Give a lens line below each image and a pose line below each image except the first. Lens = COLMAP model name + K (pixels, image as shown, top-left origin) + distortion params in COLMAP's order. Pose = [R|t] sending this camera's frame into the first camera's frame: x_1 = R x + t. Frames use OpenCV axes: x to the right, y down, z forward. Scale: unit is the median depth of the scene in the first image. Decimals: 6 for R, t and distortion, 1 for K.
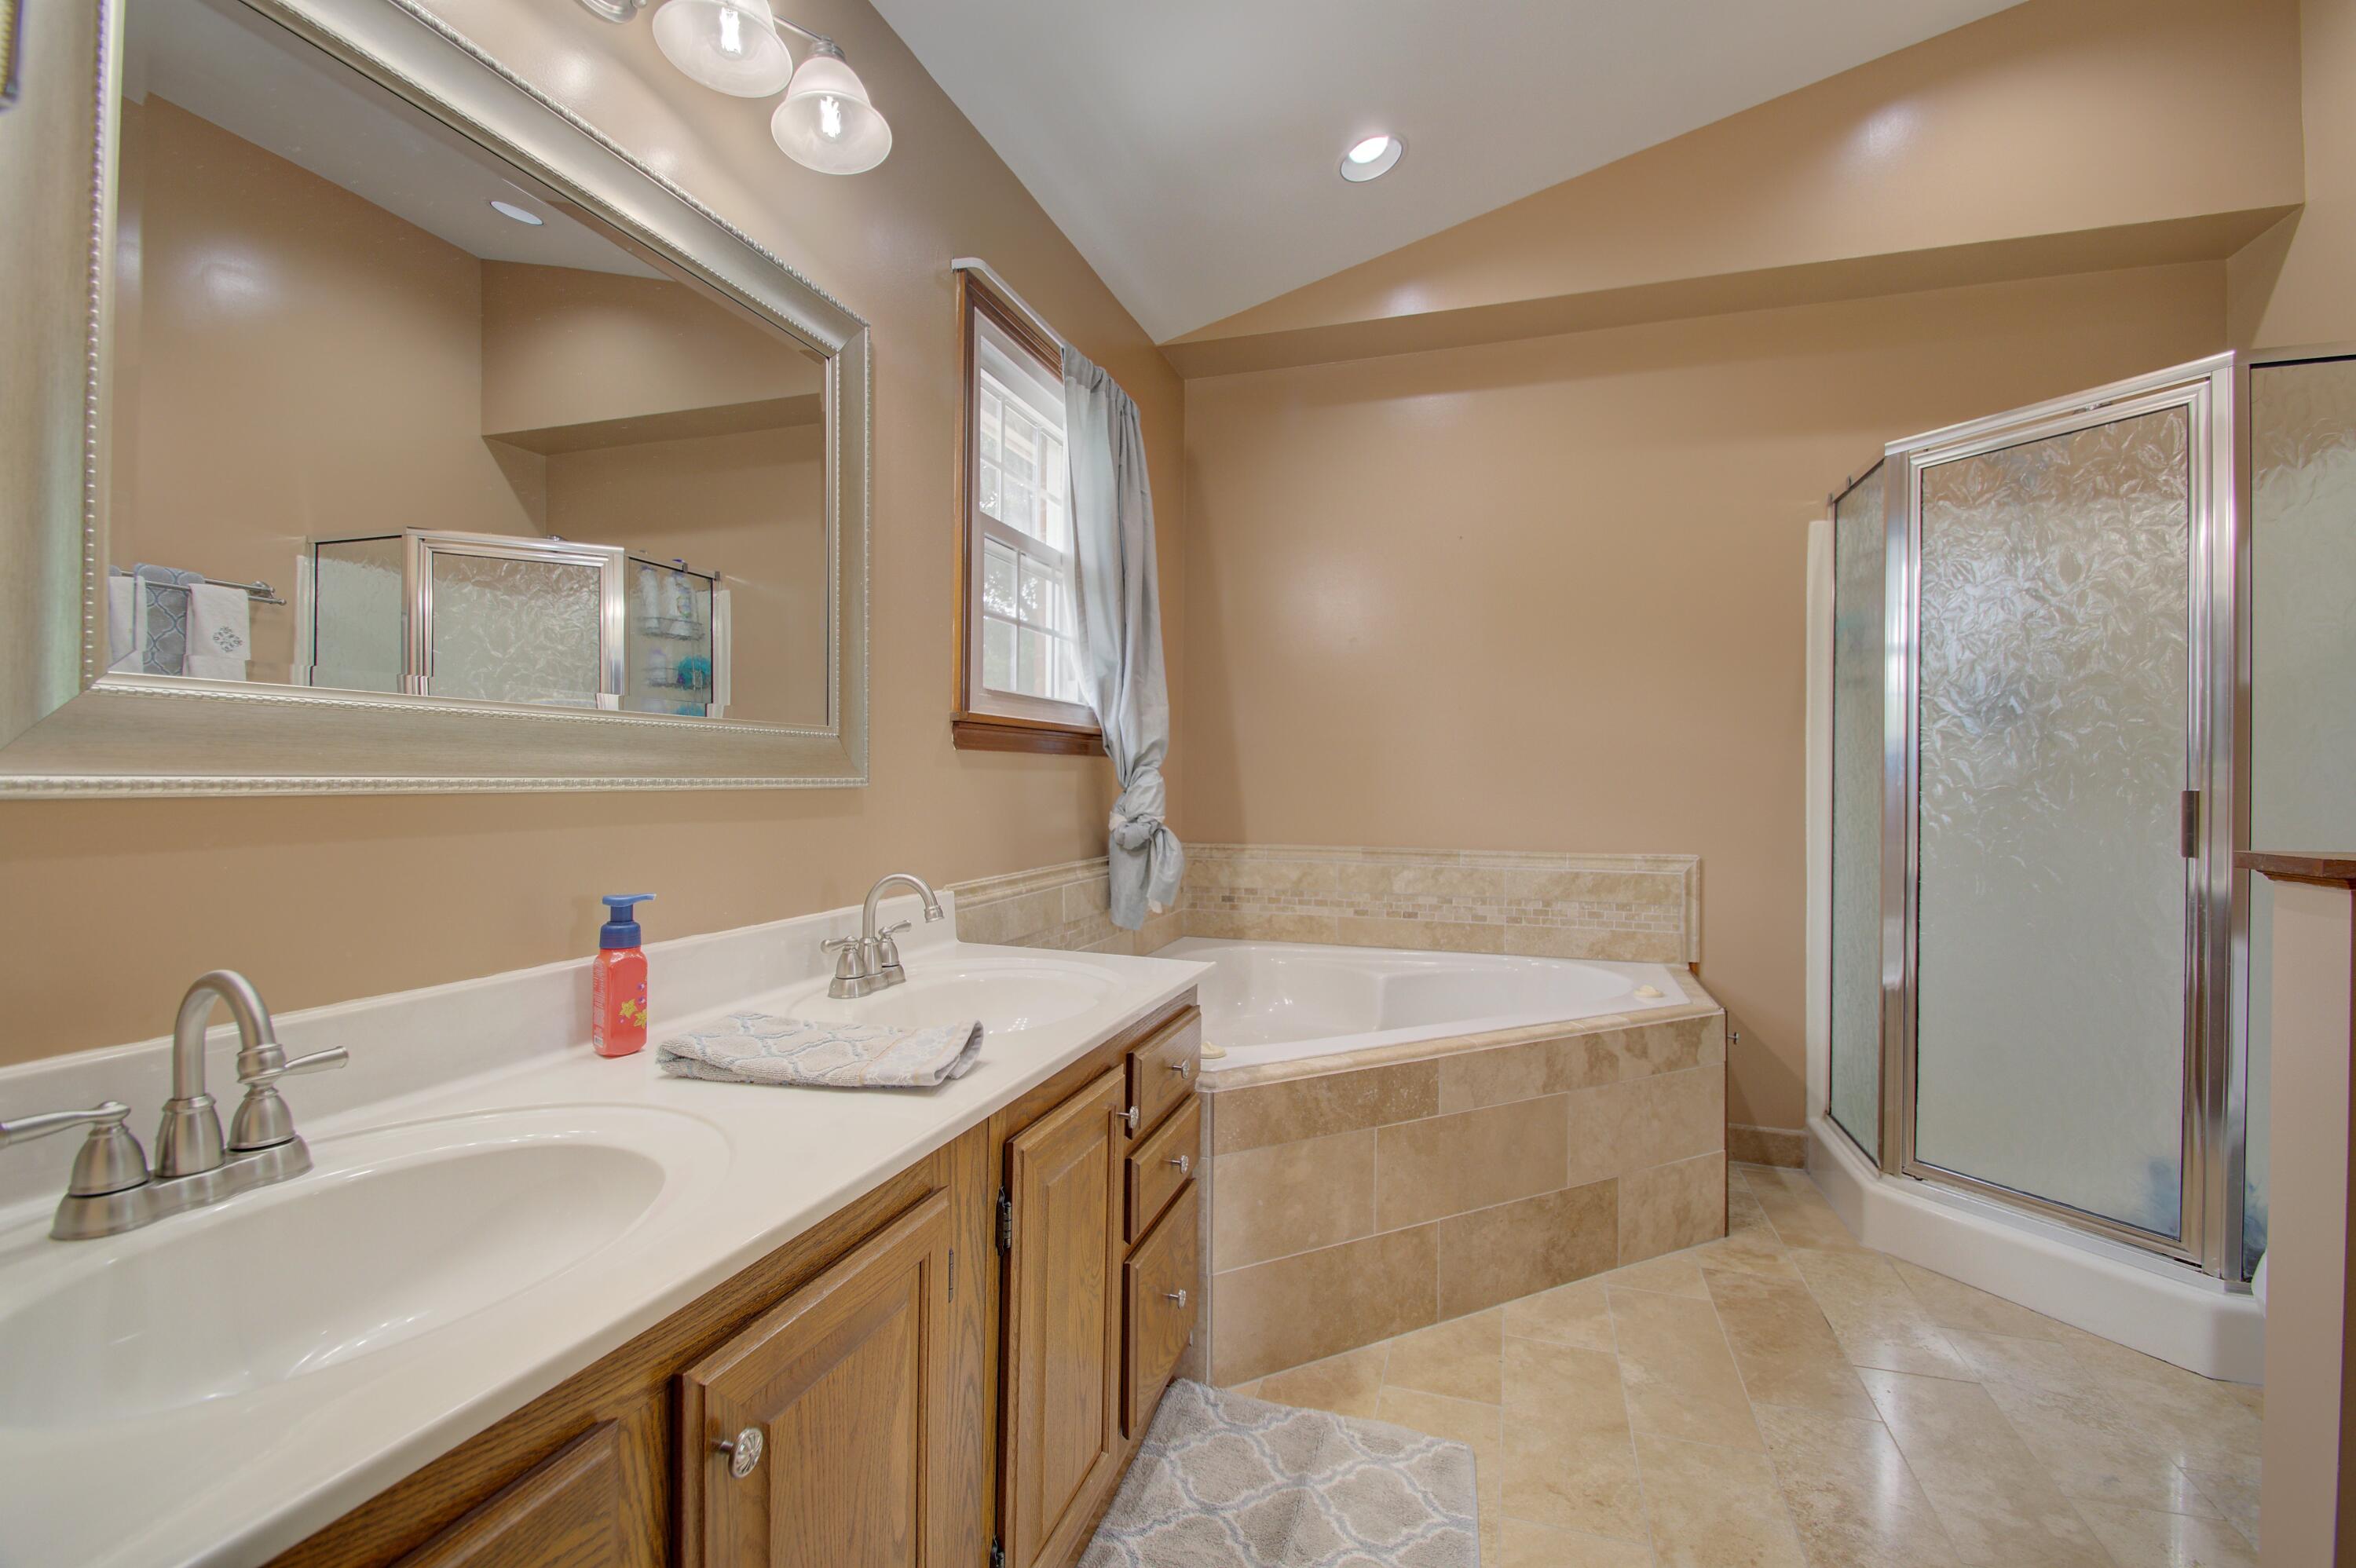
lens RADIAL K [[1023.8, 0, 1199.2], [0, 1023.8, 772.7], [0, 0, 1]] dist [0.000463, -0.012707]
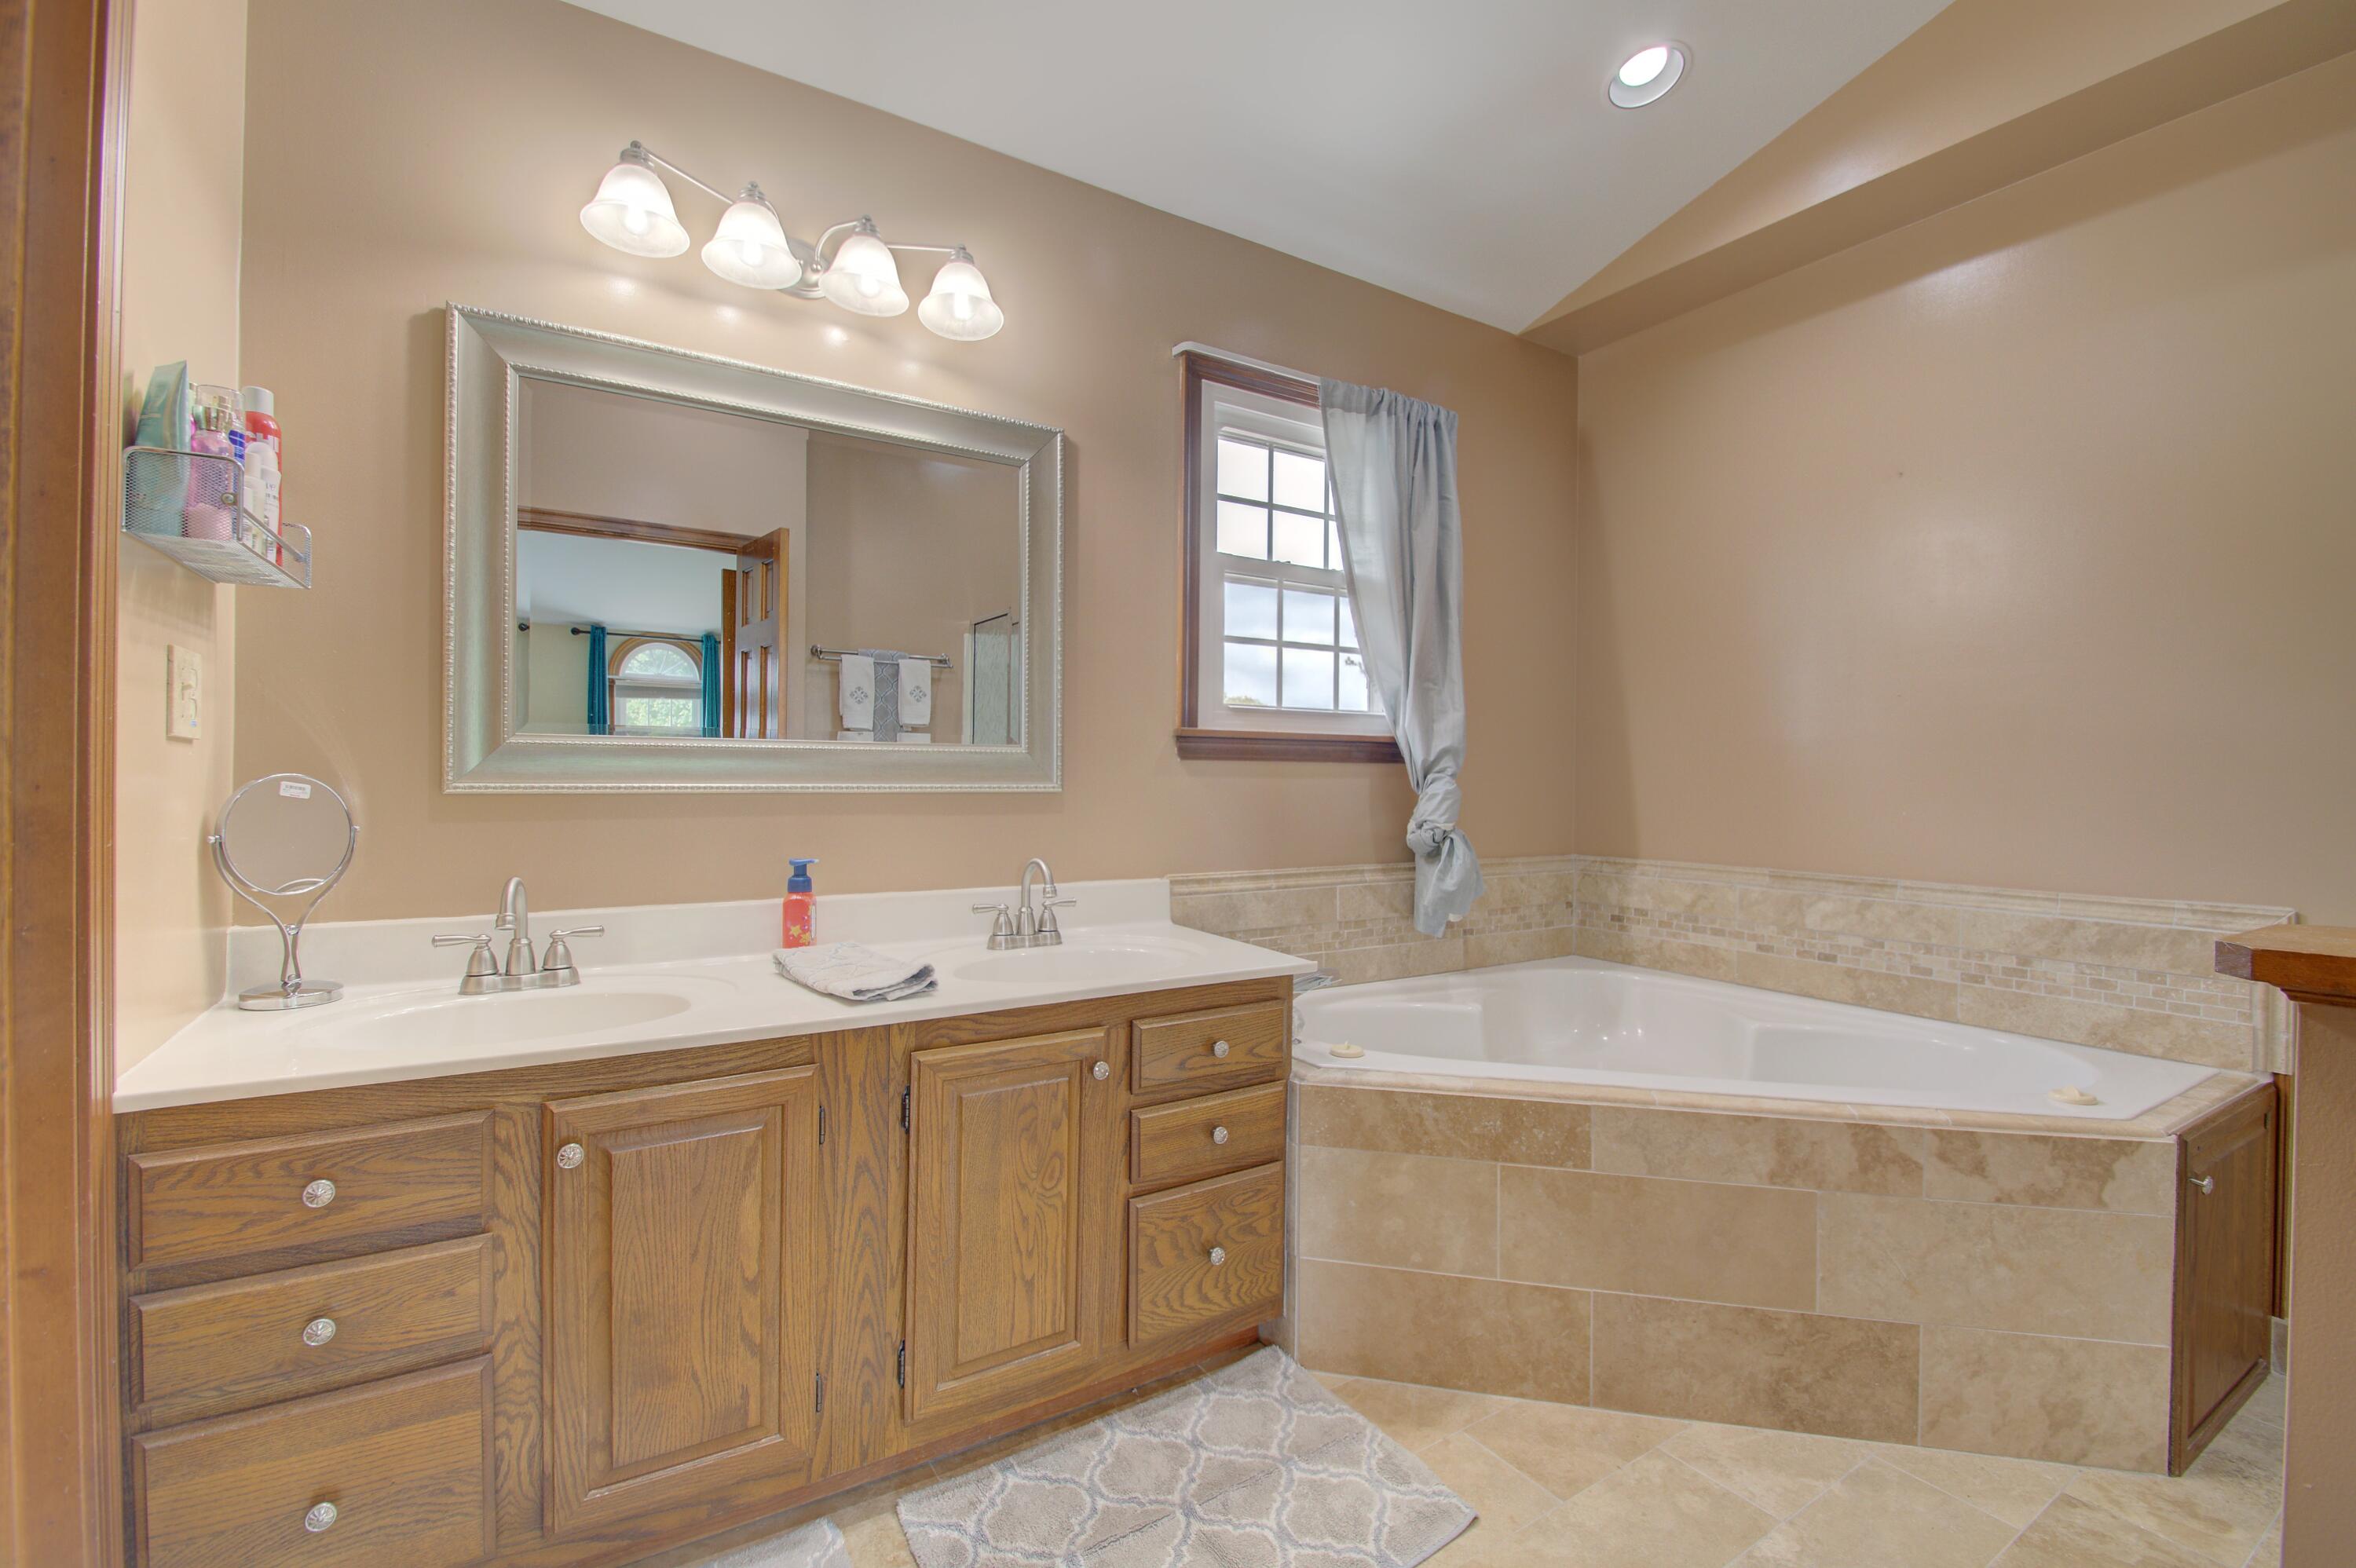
lens RADIAL K [[1023.8, 0, 1190.7], [0, 1023.8, 777.2], [0, 0, 1]] dist [0.000463, -0.012707]
pose [[0.765520, -0.001661, -0.643410, 0.498179], [0.000933, 0.999998, -0.001472, -0.001853], [0.643411, 0.000527, 0.765521, 0.099283]]
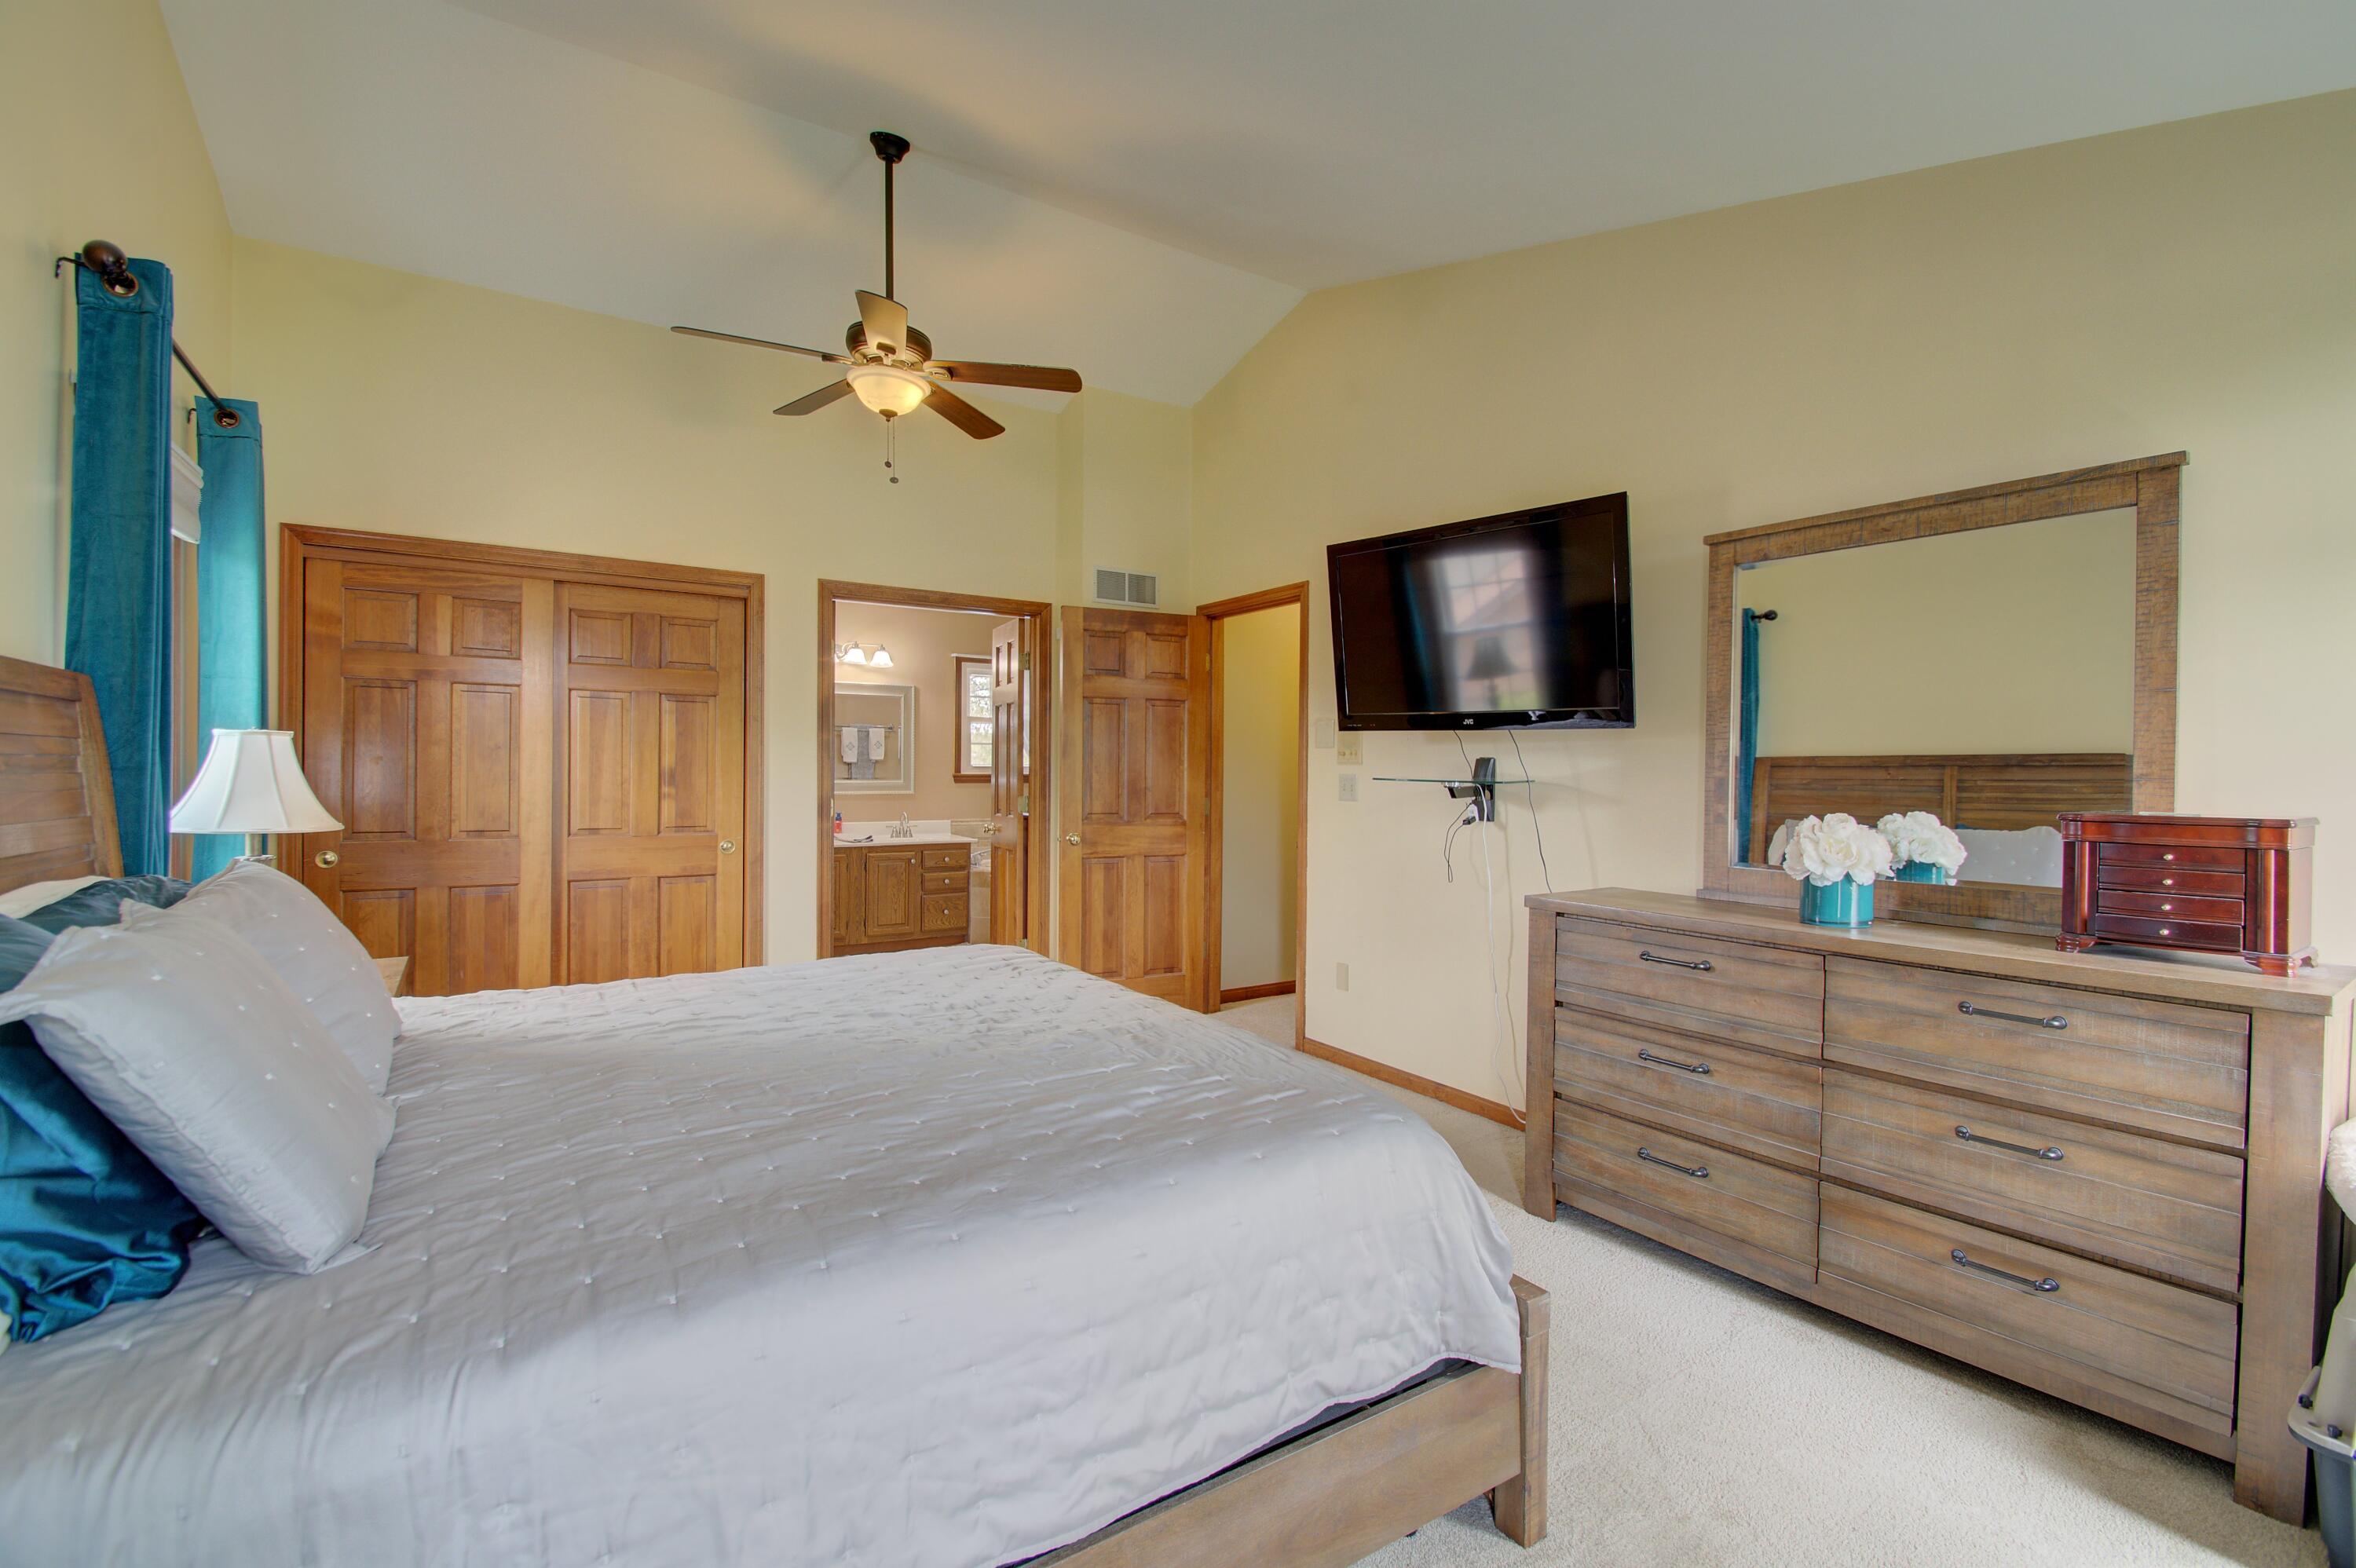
lens RADIAL K [[1023.8, 0, 1185.7], [0, 1023.8, 786.7], [0, 0, 1]] dist [0.000463, -0.012707]
pose [[0.773872, 0.005731, -0.633316, 2.621755], [0.000609, 0.999952, 0.009794, -0.044335], [0.633342, -0.007965, 0.773831, -1.282738]]
